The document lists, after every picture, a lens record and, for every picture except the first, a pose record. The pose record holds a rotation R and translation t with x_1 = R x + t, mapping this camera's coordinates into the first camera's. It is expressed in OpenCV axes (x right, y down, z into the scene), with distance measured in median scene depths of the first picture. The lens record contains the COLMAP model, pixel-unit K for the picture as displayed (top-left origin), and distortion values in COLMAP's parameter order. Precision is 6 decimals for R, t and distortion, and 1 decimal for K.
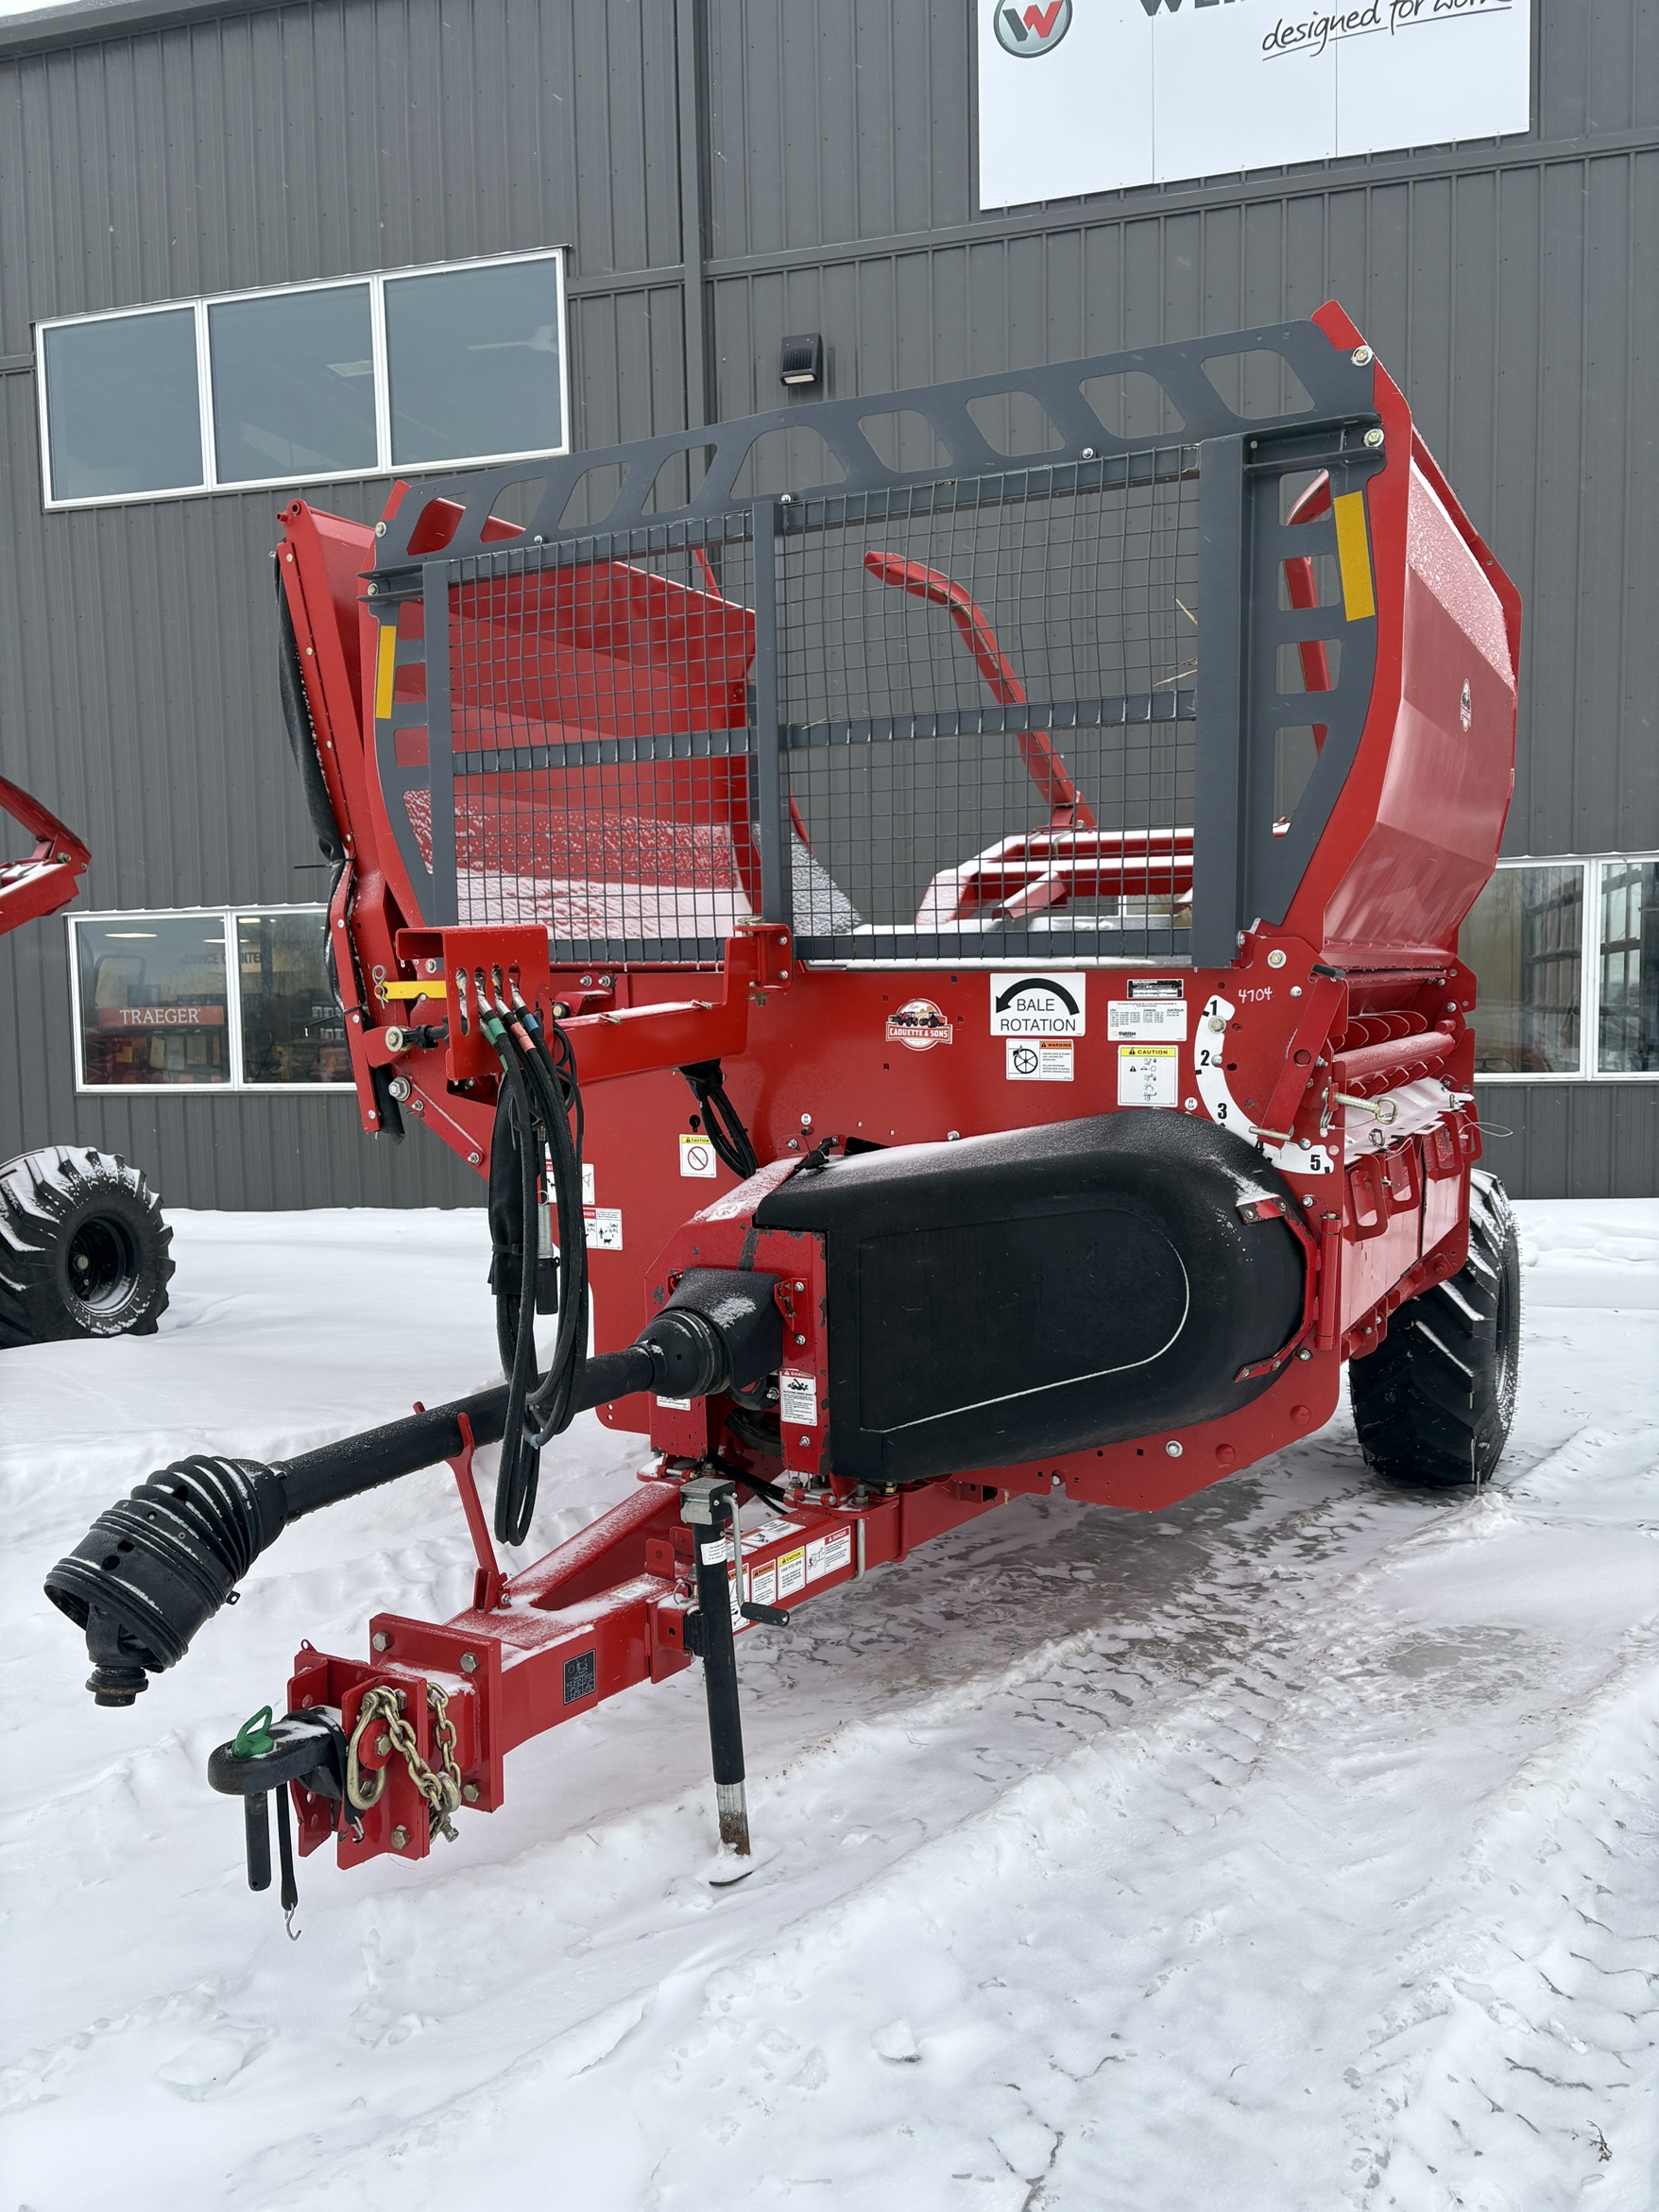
lens RADIAL K [[1717.5, 0, 829.5], [0, 1717.5, 1106.0], [0, 0, 1]] dist [-0.004341, -0.004502]
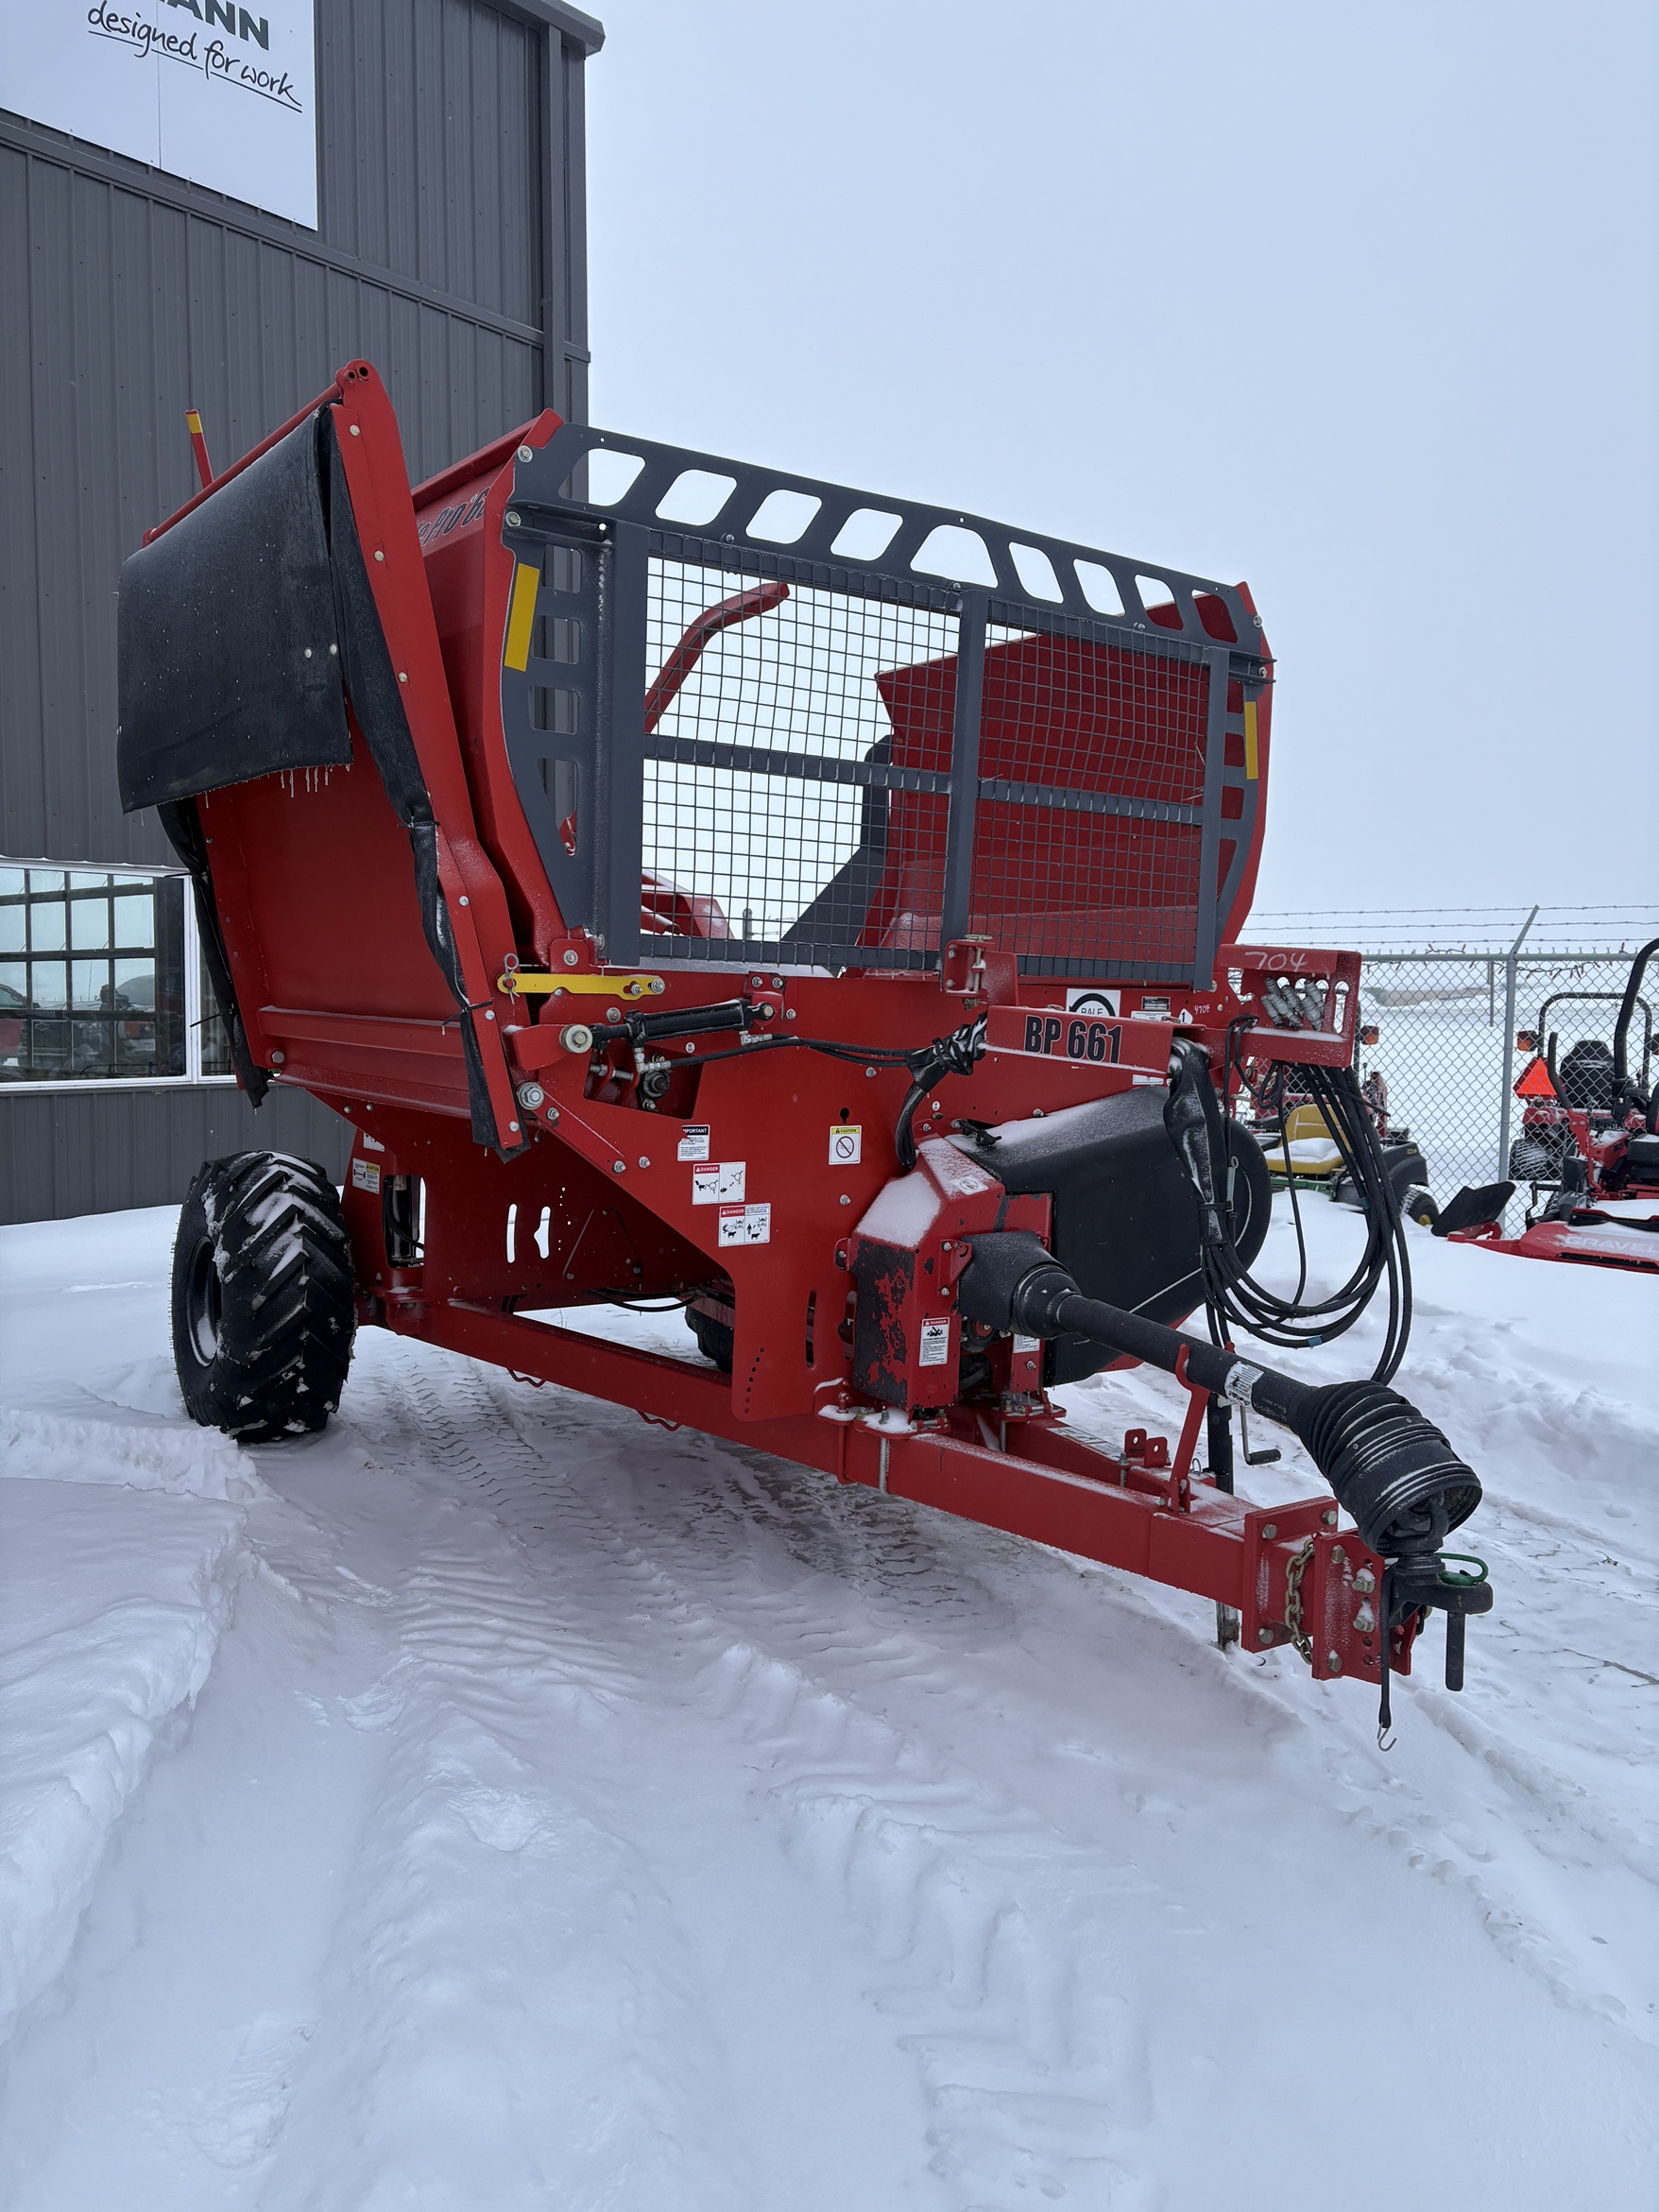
lens RADIAL K [[1691.0, 0, 829.5], [0, 1691.0, 1106.0], [0, 0, 1]] dist [-0.002512, -0.005483]
pose [[0.446881, -0.033833, 0.893953, -1.010413], [0.038433, 0.999088, 0.018600, -0.015742], [-0.893767, 0.026046, 0.447774, 0.507342]]
